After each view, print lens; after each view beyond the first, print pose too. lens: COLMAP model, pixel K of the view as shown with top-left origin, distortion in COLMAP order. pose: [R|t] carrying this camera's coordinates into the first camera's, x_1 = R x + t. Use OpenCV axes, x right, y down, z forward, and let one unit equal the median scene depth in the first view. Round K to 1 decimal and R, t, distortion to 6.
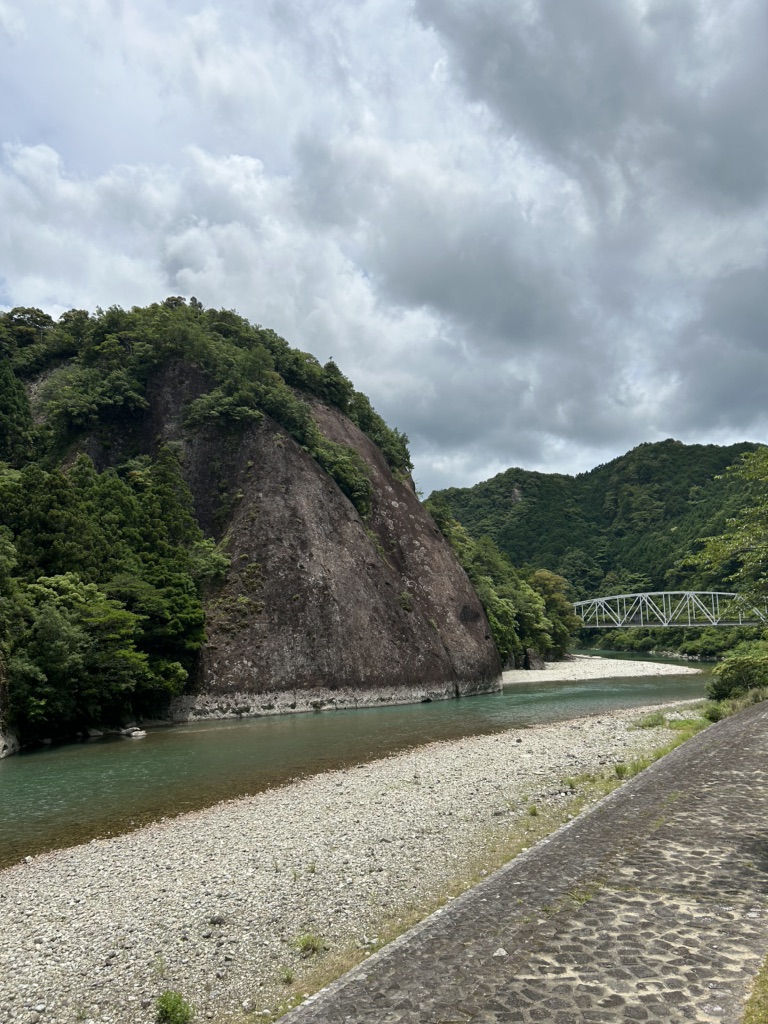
lens RADIAL K [[752.9, 0, 385.0], [0, 752.9, 520.6], [0, 0, 1]] dist [0.122743, -0.253566]
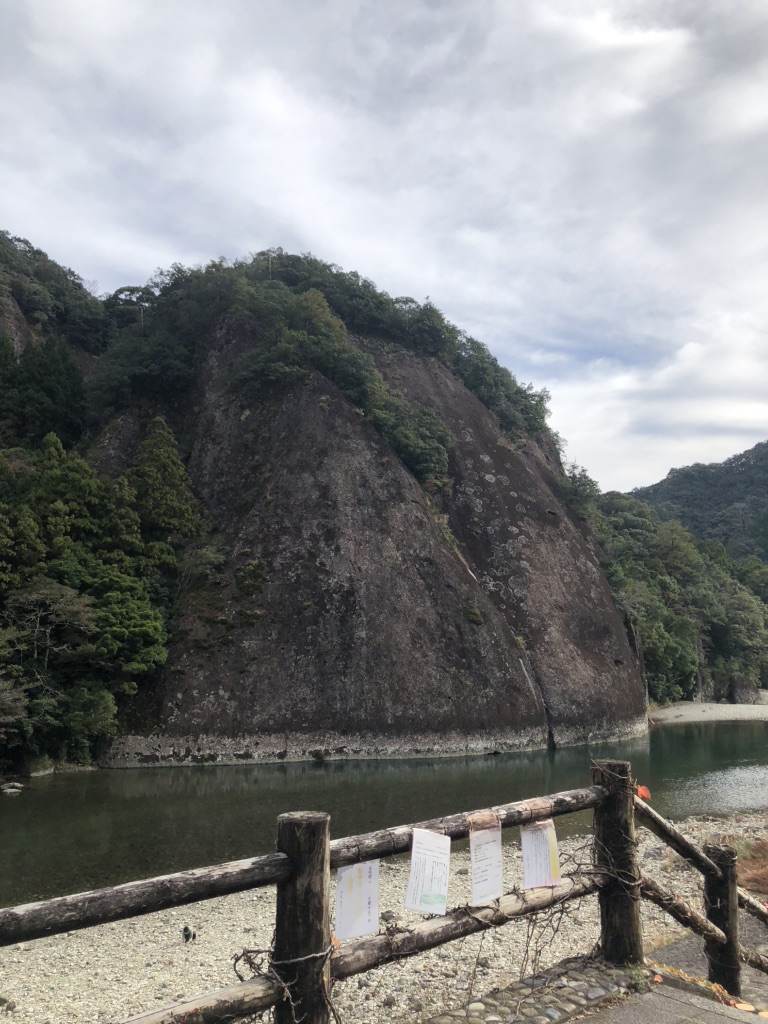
lens RADIAL K [[823.5, 0, 378.5], [0, 823.5, 499.9], [0, 0, 1]] dist [0.129289, -0.364795]
pose [[0.951370, -0.033997, -0.306167, 0.163545], [0.029320, 0.999373, -0.019863, 0.012857], [0.306650, 0.009920, 0.951771, 0.197050]]
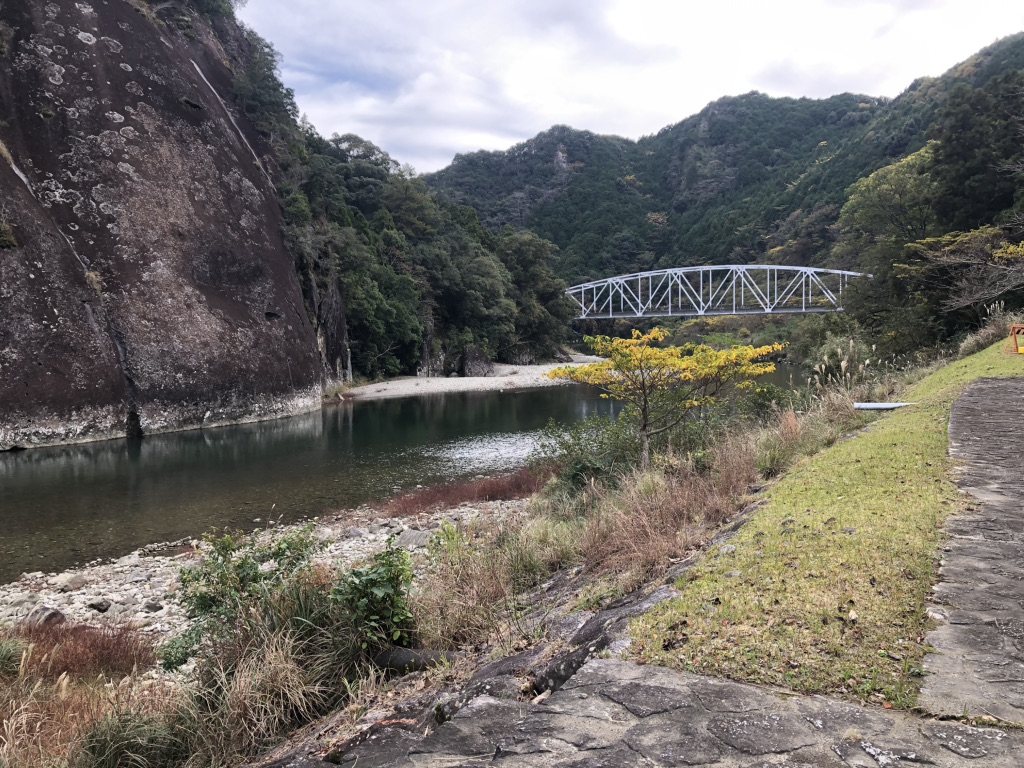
lens RADIAL K [[838.8, 0, 503.4], [0, 838.8, 378.7], [0, 0, 1]] dist [0.023700, -0.010421]
pose [[0.997951, -0.002761, 0.063929, 0.249626], [-0.009738, 0.980880, 0.194372, 0.085354], [-0.063243, -0.194596, 0.978843, 0.438064]]
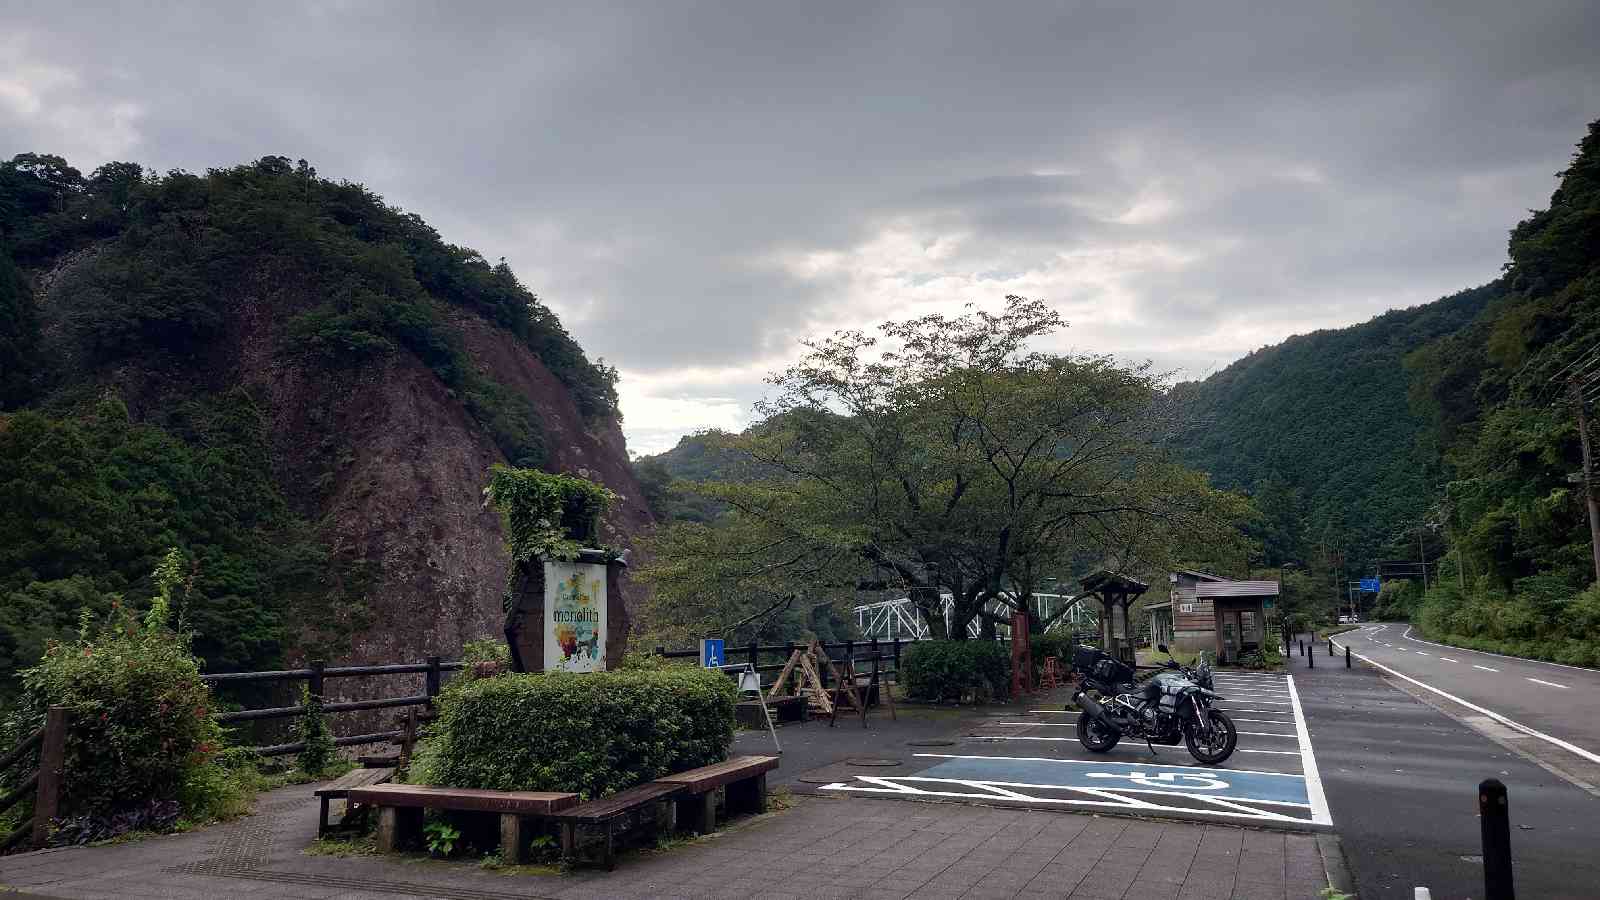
lens RADIAL K [[1133.4, 0, 798.3], [0, 1133.4, 455.1], [0, 0, 1]] dist [0.001366, 0.001320]
pose [[0.988510, 0.025473, 0.148993, 0.055786], [-0.022888, 0.999557, -0.019039, -0.023950], [-0.149412, 0.015410, 0.988655, -0.088192]]
